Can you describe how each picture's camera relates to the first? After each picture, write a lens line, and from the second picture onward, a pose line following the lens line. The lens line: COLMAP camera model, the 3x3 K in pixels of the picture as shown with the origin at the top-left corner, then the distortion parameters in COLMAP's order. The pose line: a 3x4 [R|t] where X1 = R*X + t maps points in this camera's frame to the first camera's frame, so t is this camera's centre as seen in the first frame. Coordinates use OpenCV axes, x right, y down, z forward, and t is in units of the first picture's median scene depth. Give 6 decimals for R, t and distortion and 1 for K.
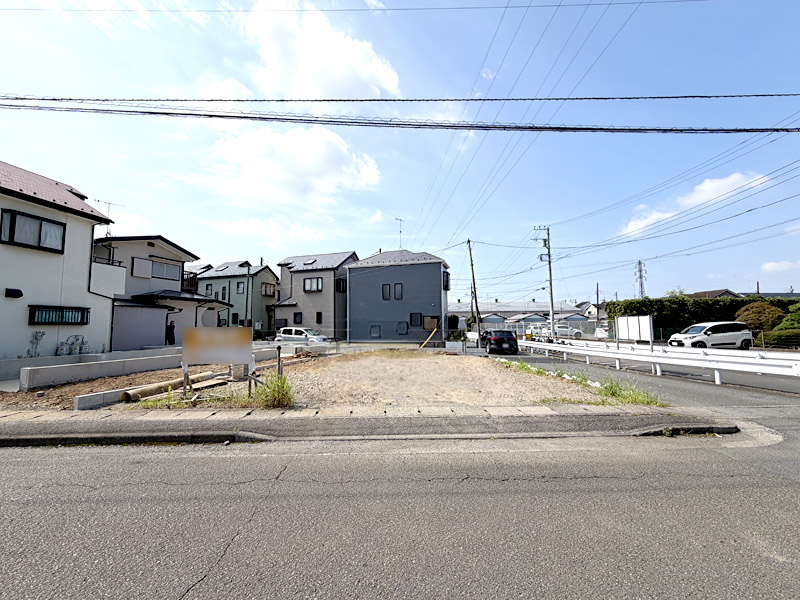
lens RADIAL K [[319.9, 0, 395.9], [0, 319.9, 298.9], [0, 0, 1]] dist [0.003048, -0.000008]
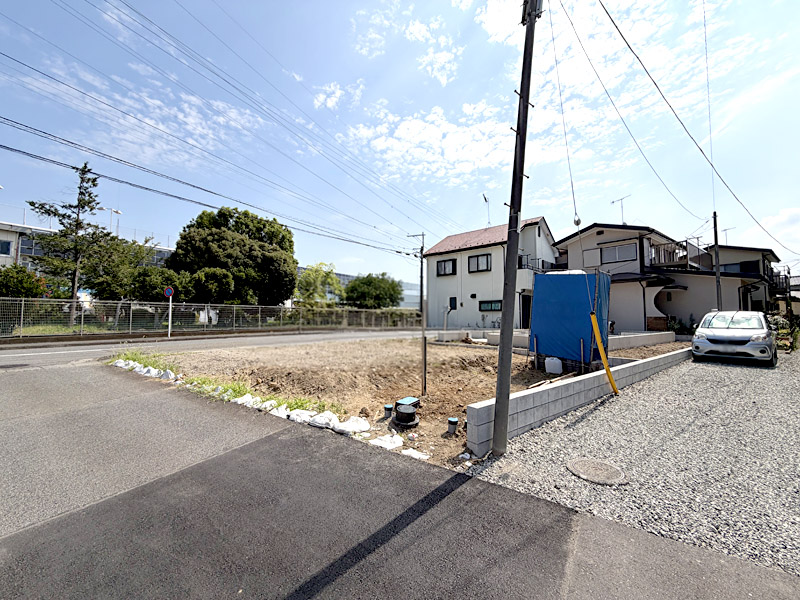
lens RADIAL K [[319.9, 0, 395.9], [0, 319.9, 298.9], [0, 0, 1]] dist [0.003048, -0.000008]
pose [[-0.559641, -0.035680, -0.827967, 0.442960], [0.074474, 0.992865, -0.093125, 0.087087], [0.825382, -0.113779, -0.552990, 0.968980]]
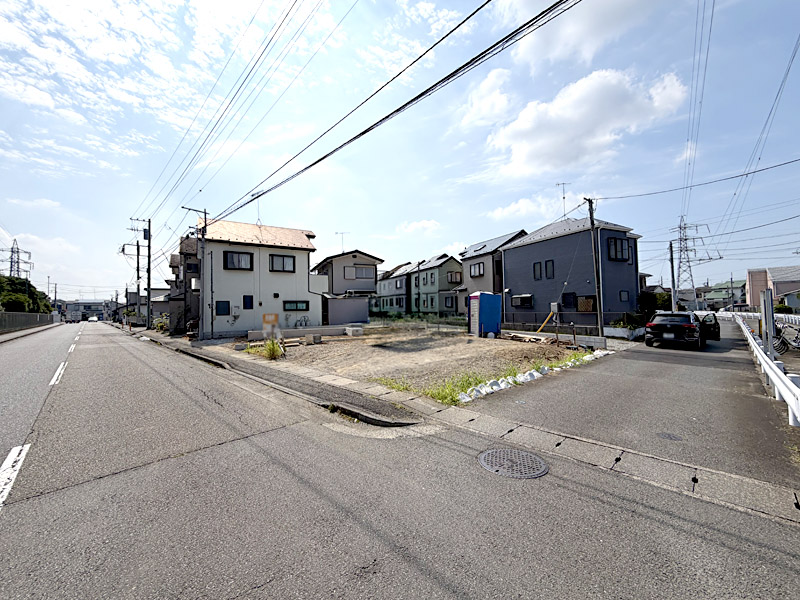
lens RADIAL K [[319.9, 0, 395.9], [0, 319.9, 298.9], [0, 0, 1]] dist [0.003048, -0.000008]
pose [[0.678138, -0.029628, -0.734337, 0.455204], [0.074295, 0.996832, 0.028390, 0.001505], [0.731170, -0.073810, 0.678191, 0.100101]]
